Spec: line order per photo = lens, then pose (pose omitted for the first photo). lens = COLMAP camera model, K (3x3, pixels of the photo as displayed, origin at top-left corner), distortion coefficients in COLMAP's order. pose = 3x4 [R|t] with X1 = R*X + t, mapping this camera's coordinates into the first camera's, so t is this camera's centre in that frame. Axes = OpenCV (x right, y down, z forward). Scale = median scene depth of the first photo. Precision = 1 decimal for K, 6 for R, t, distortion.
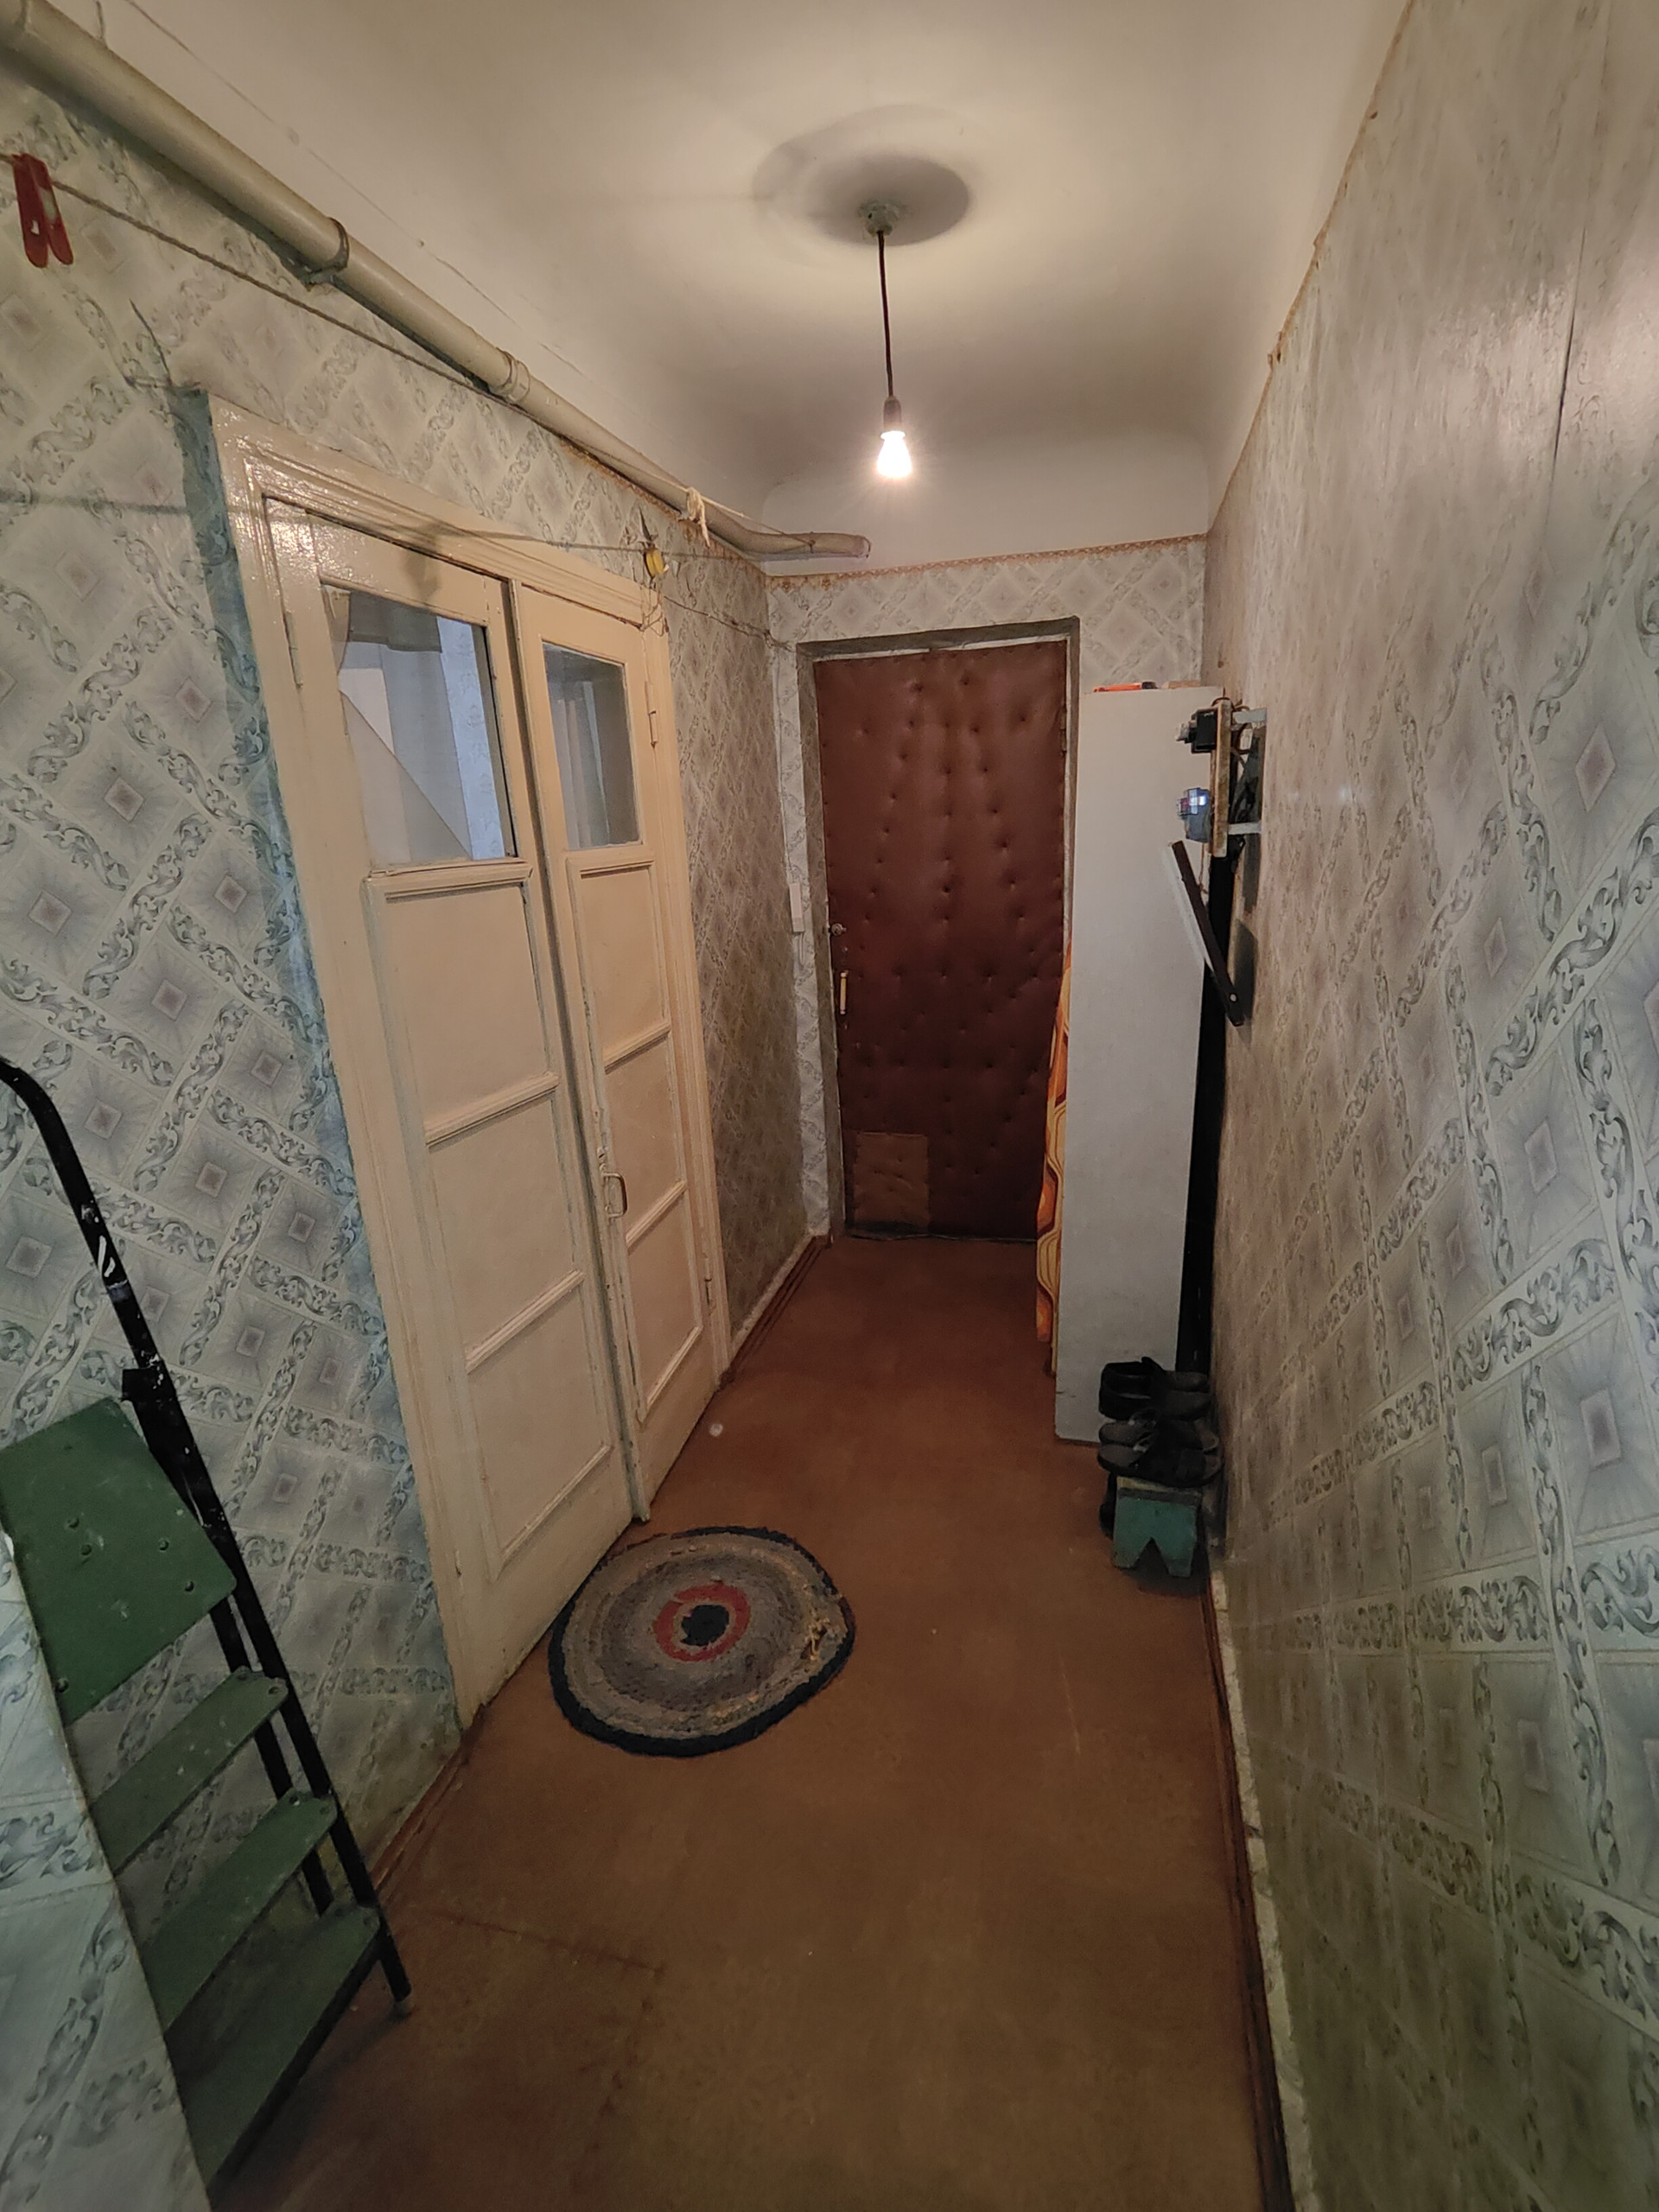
lens RADIAL K [[1005.3, 0, 843.7], [0, 1005.3, 1106.6], [0, 0, 1]] dist [-0.003194, 0.000527]
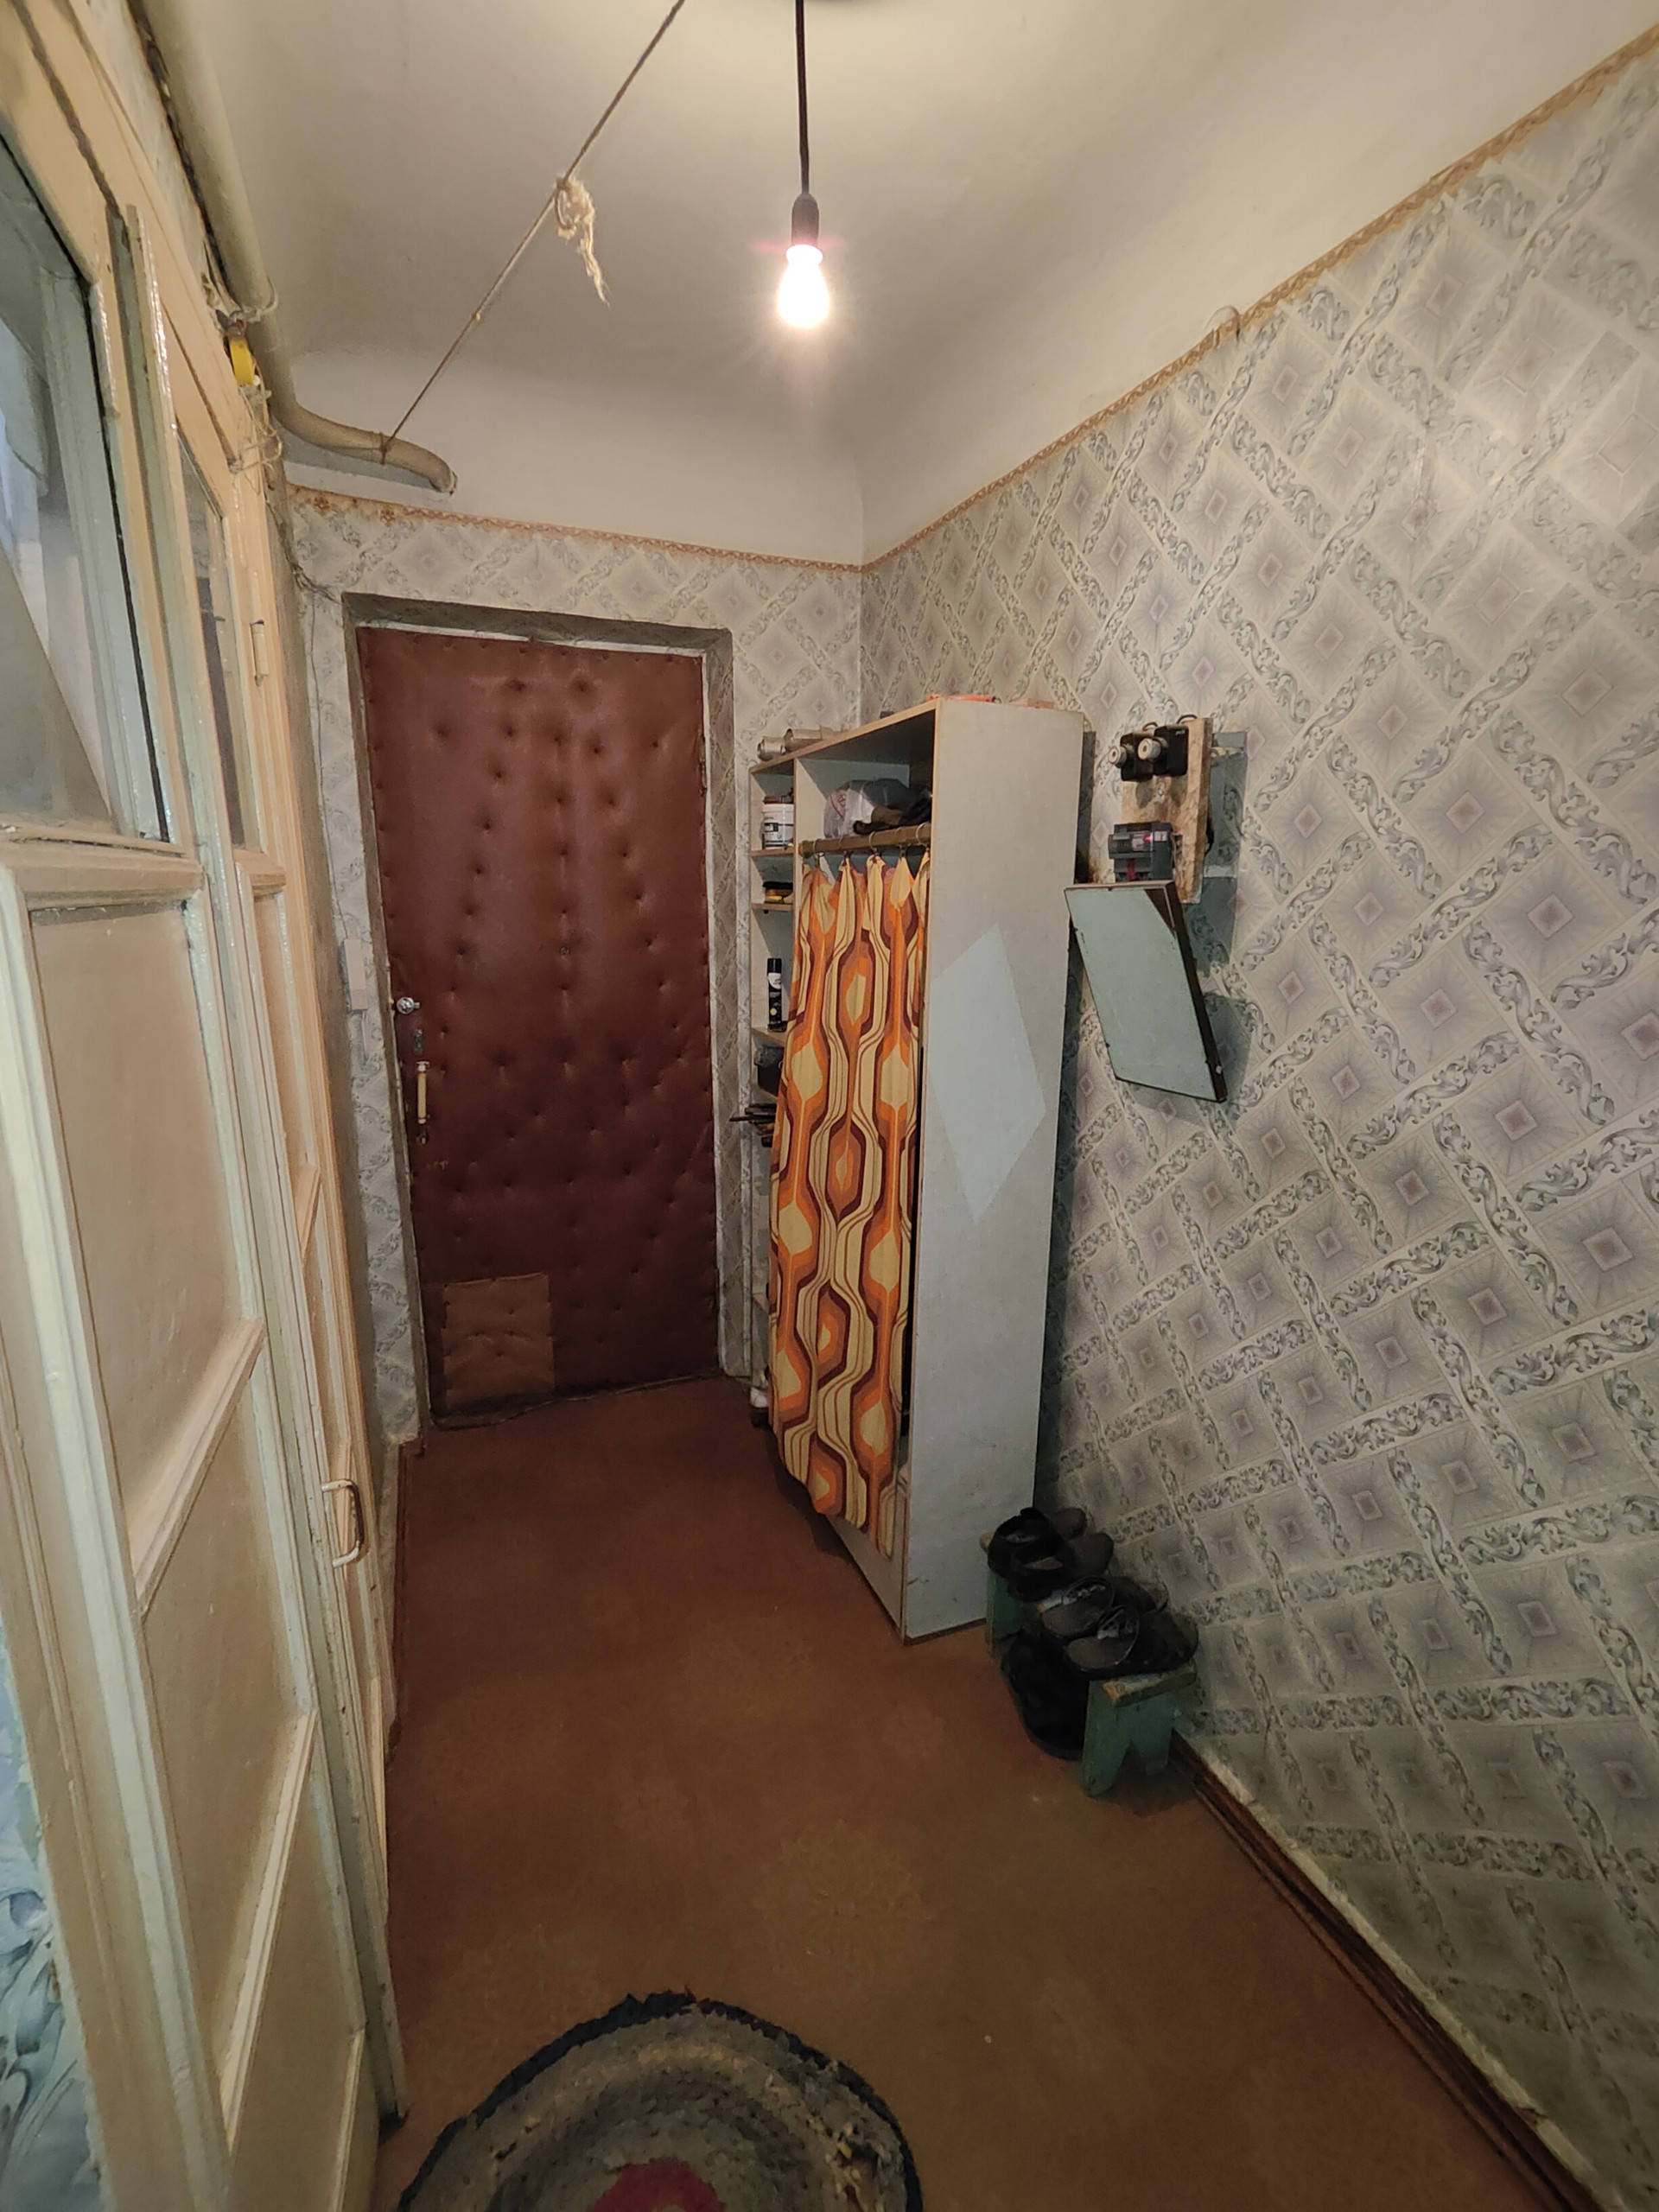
lens RADIAL K [[1005.3, 0, 825.7], [0, 1005.3, 1107.6], [0, 0, 1]] dist [-0.003194, 0.000527]
pose [[0.804887, -0.078960, 0.588151, -0.216020], [0.121512, 0.992038, -0.033108, -0.051359], [-0.580854, 0.098116, 0.808073, 0.297564]]
